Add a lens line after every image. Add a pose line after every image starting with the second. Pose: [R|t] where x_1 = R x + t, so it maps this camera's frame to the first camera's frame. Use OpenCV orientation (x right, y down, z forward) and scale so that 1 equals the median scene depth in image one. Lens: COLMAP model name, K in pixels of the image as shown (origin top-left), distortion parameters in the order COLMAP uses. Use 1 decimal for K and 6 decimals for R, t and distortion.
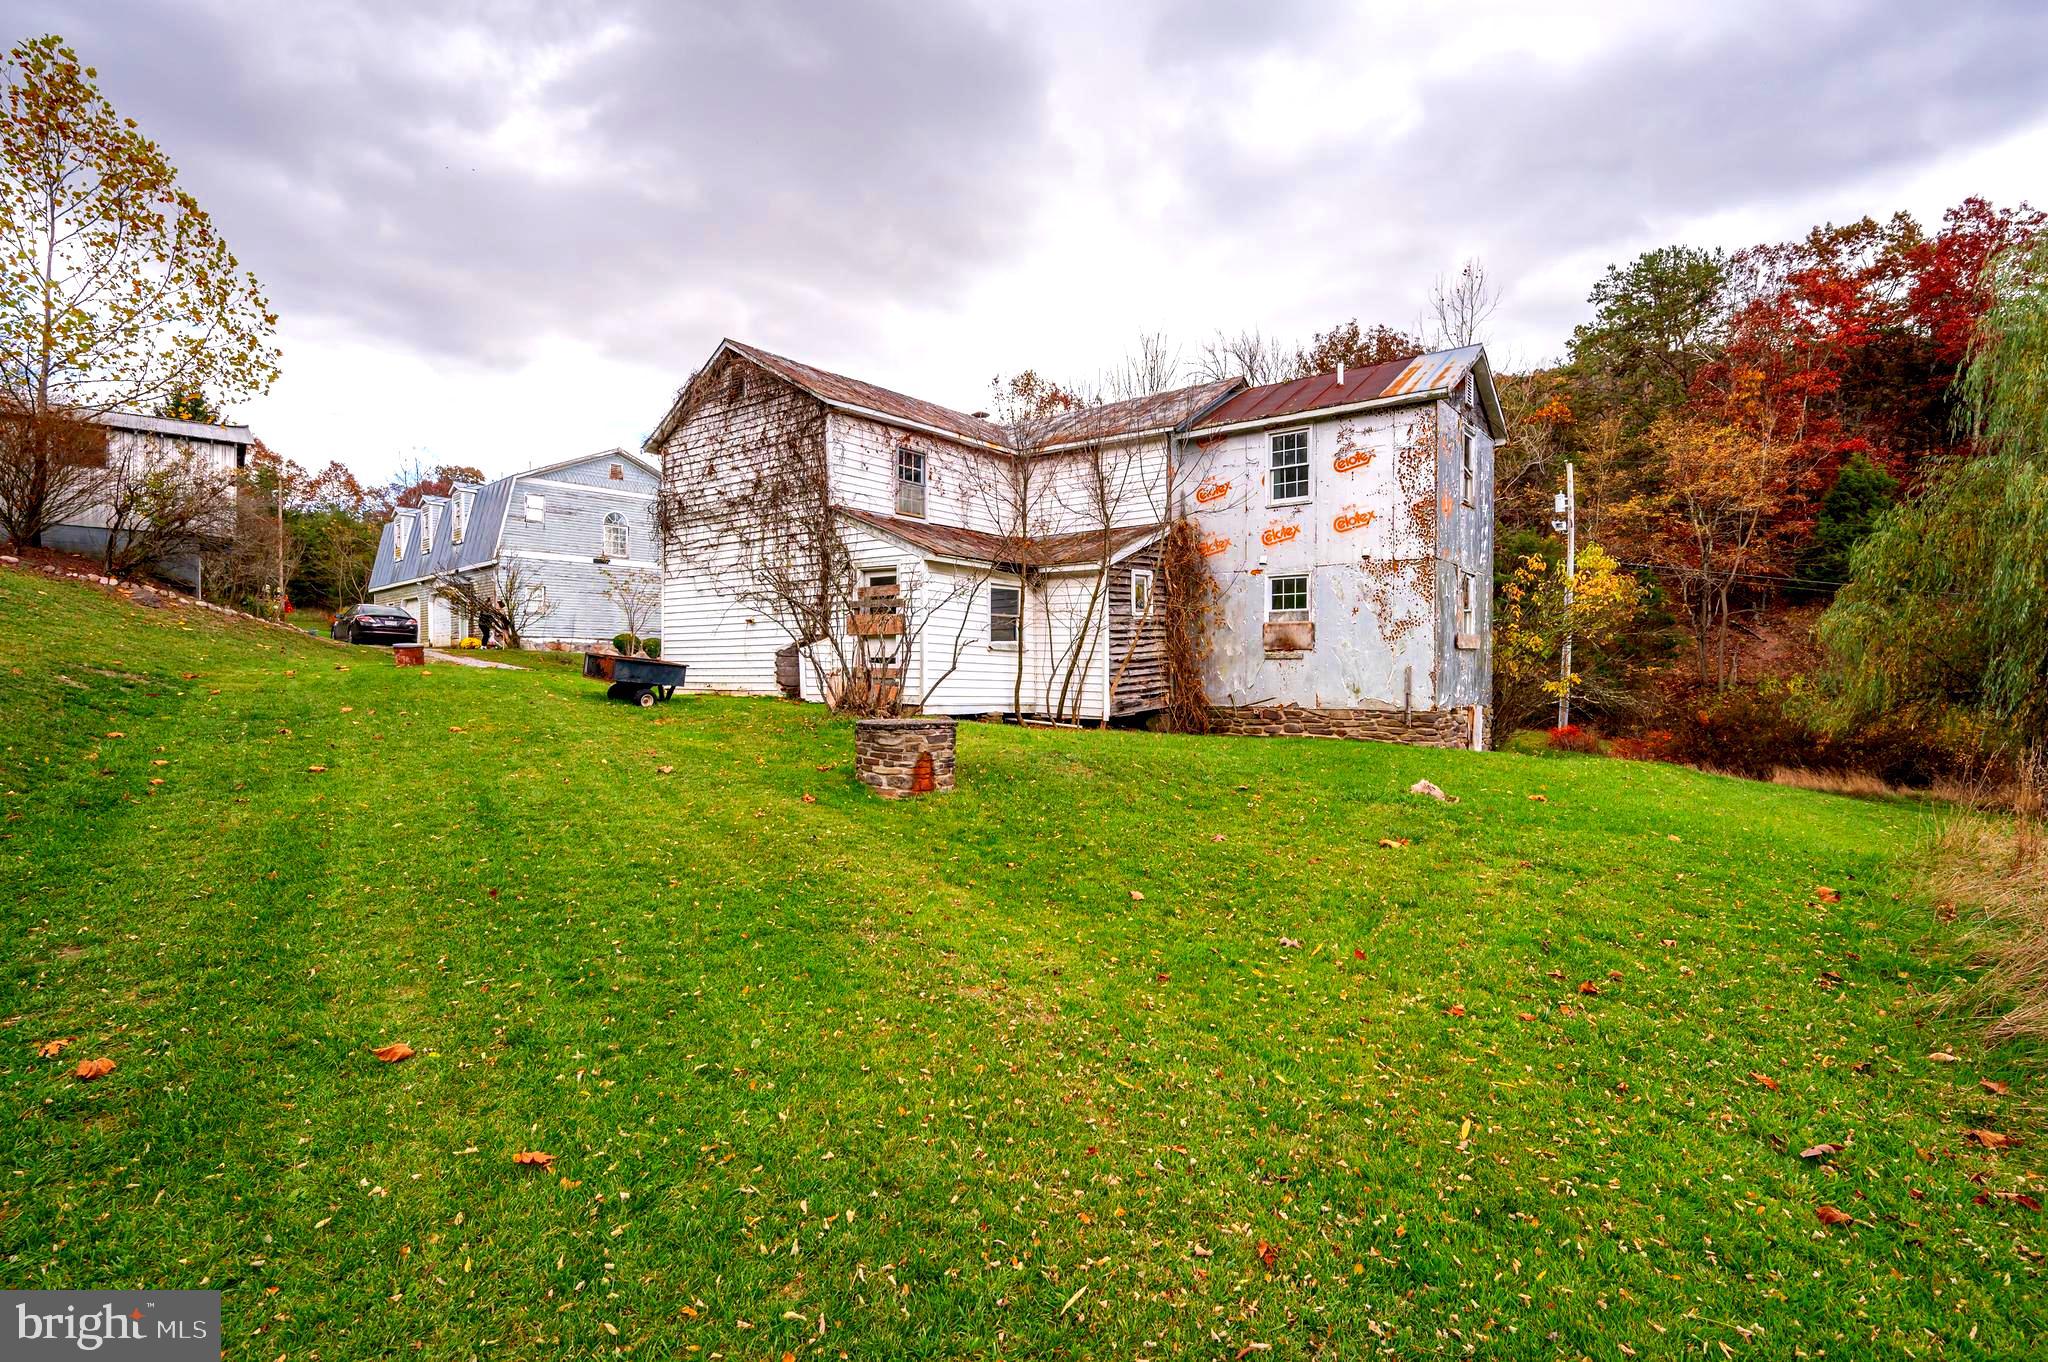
lens RADIAL K [[1001.1, 0, 1027.5], [0, 1001.1, 678.9], [0, 0, 1]] dist [-0.000147, 0.000067]
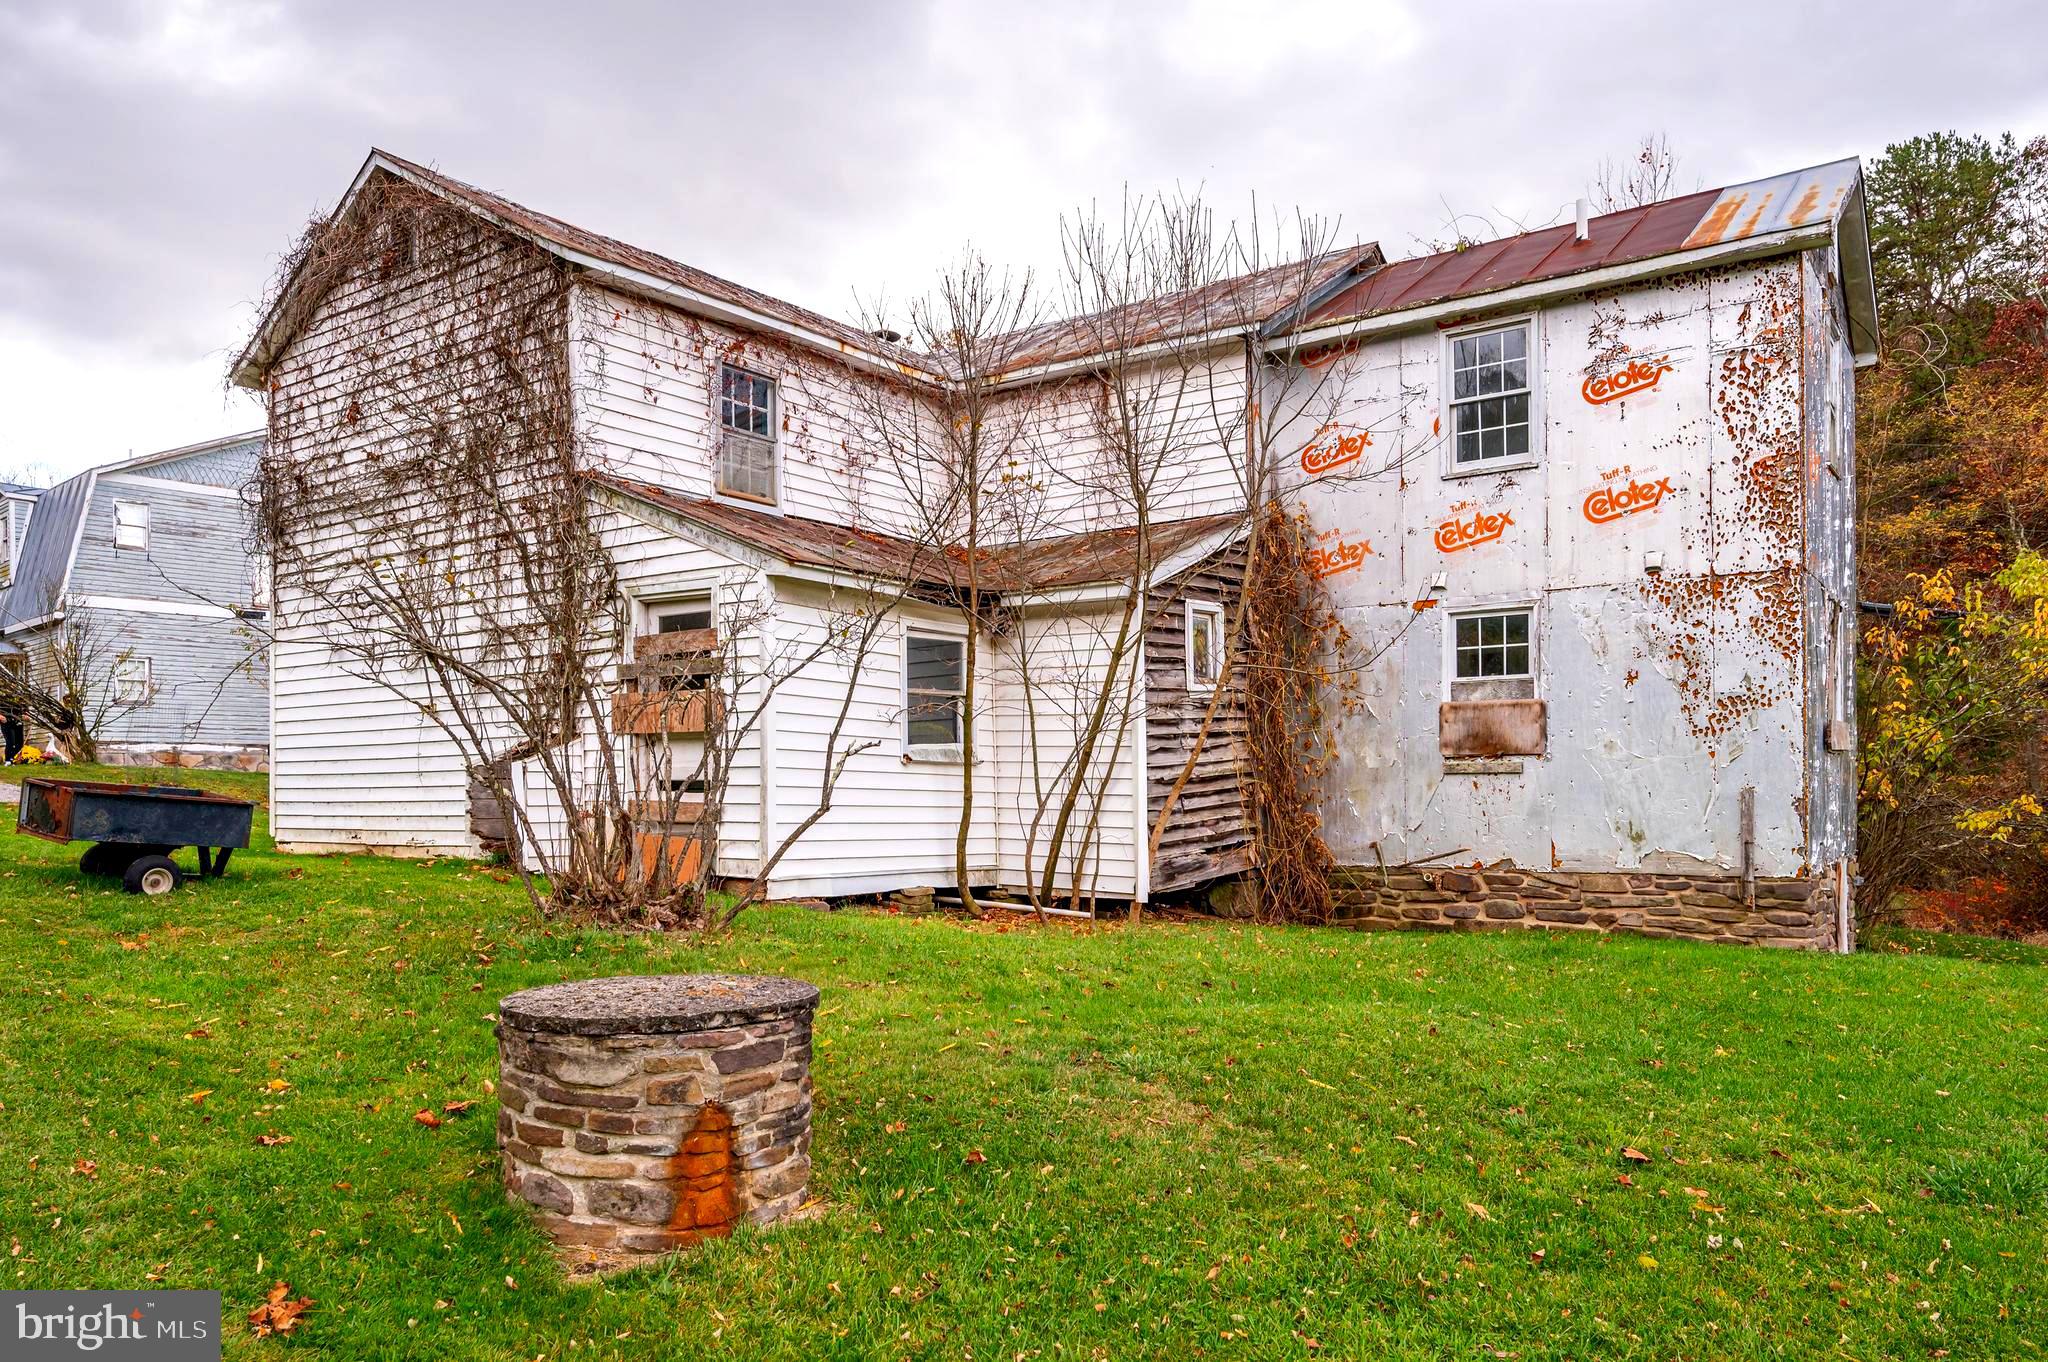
lens RADIAL K [[1304.0, 0, 996.3], [0, 1304.0, 779.3], [0, 0, 1]] dist [0.002038, -0.000772]
pose [[0.999340, -0.009960, 0.034932, -0.015151], [0.010250, 0.999914, -0.008131, -0.014158], [-0.034848, 0.008484, 0.999357, 0.345394]]
